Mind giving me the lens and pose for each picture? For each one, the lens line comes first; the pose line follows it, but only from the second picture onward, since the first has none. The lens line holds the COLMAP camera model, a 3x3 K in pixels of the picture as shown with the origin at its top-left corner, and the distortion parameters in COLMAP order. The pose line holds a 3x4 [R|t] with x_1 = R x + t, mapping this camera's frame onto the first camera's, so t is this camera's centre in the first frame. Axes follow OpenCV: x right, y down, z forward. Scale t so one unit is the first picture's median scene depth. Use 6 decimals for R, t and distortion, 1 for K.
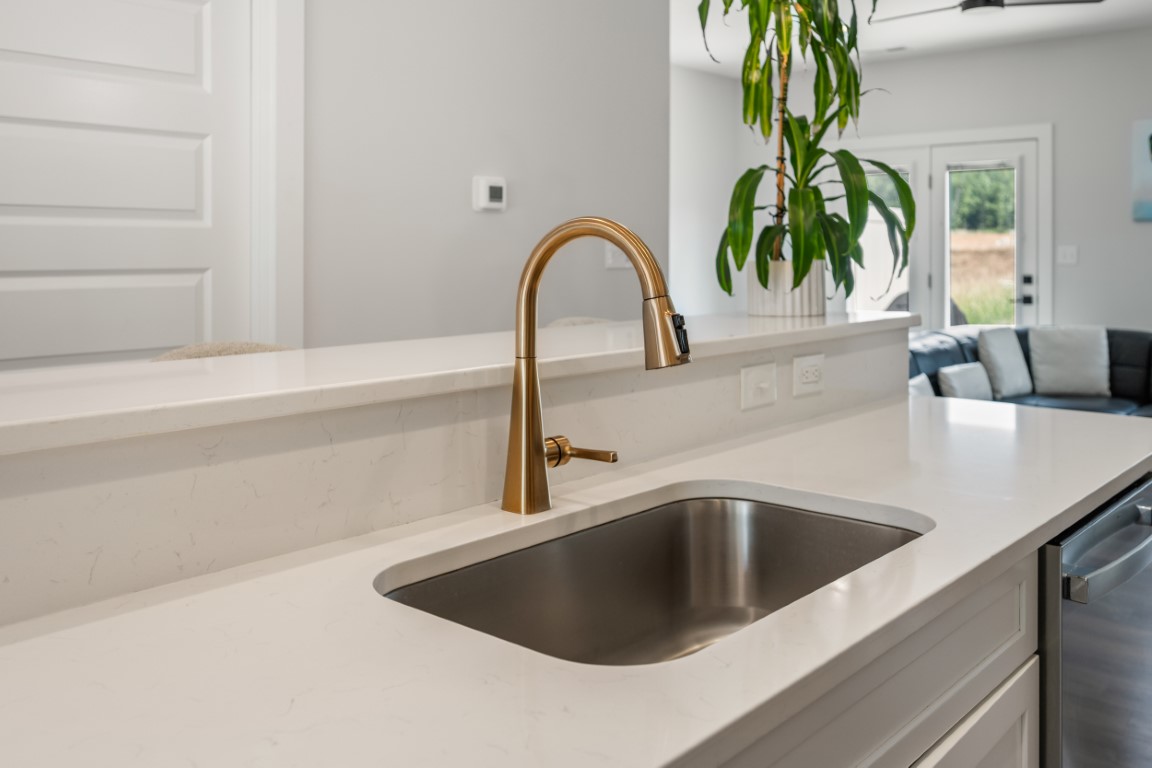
lens RADIAL K [[1019.9, 0, 576.2], [0, 1019.9, 253.8], [0, 0, 1]] dist [0.002010, 0.004797]
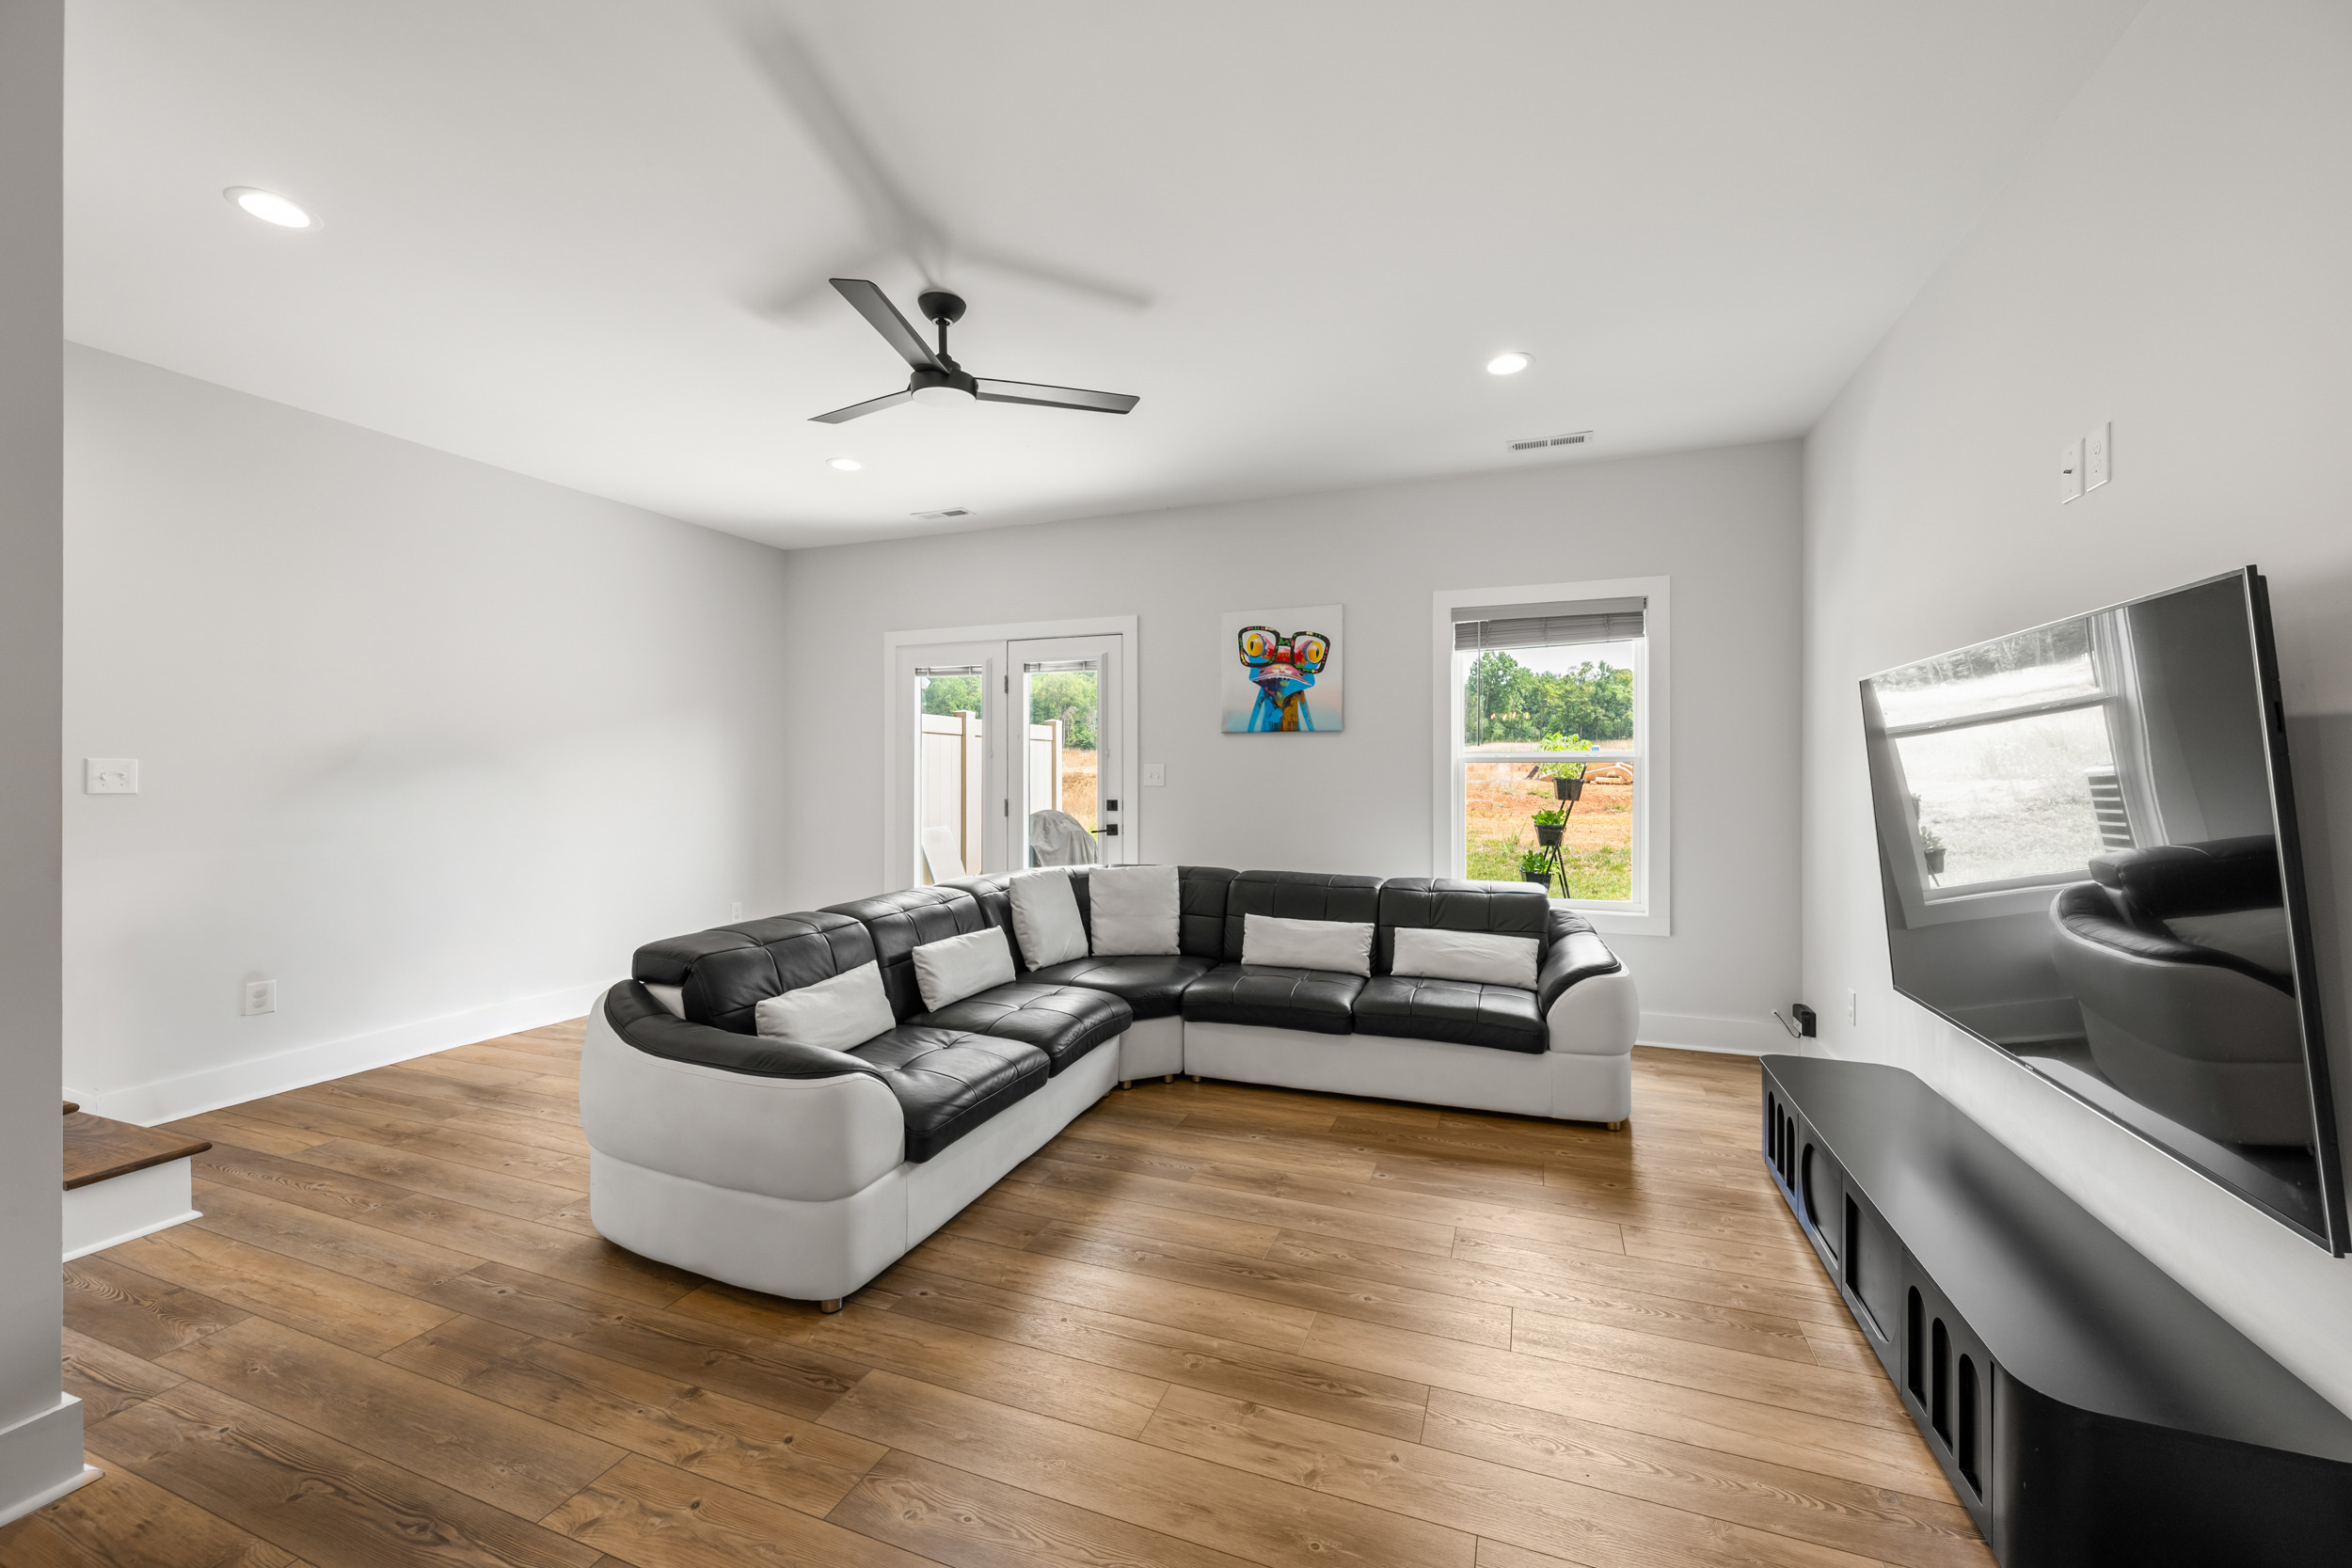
lens RADIAL K [[920.0, 0, 1182.4], [0, 920.0, 772.8], [0, 0, 1]] dist [-0.000688, -0.000132]
pose [[0.938229, -0.004337, 0.345987, 0.615298], [0.004808, 0.999988, -0.000502, 0.000172], [-0.345981, 0.002135, 0.938239, 0.737938]]
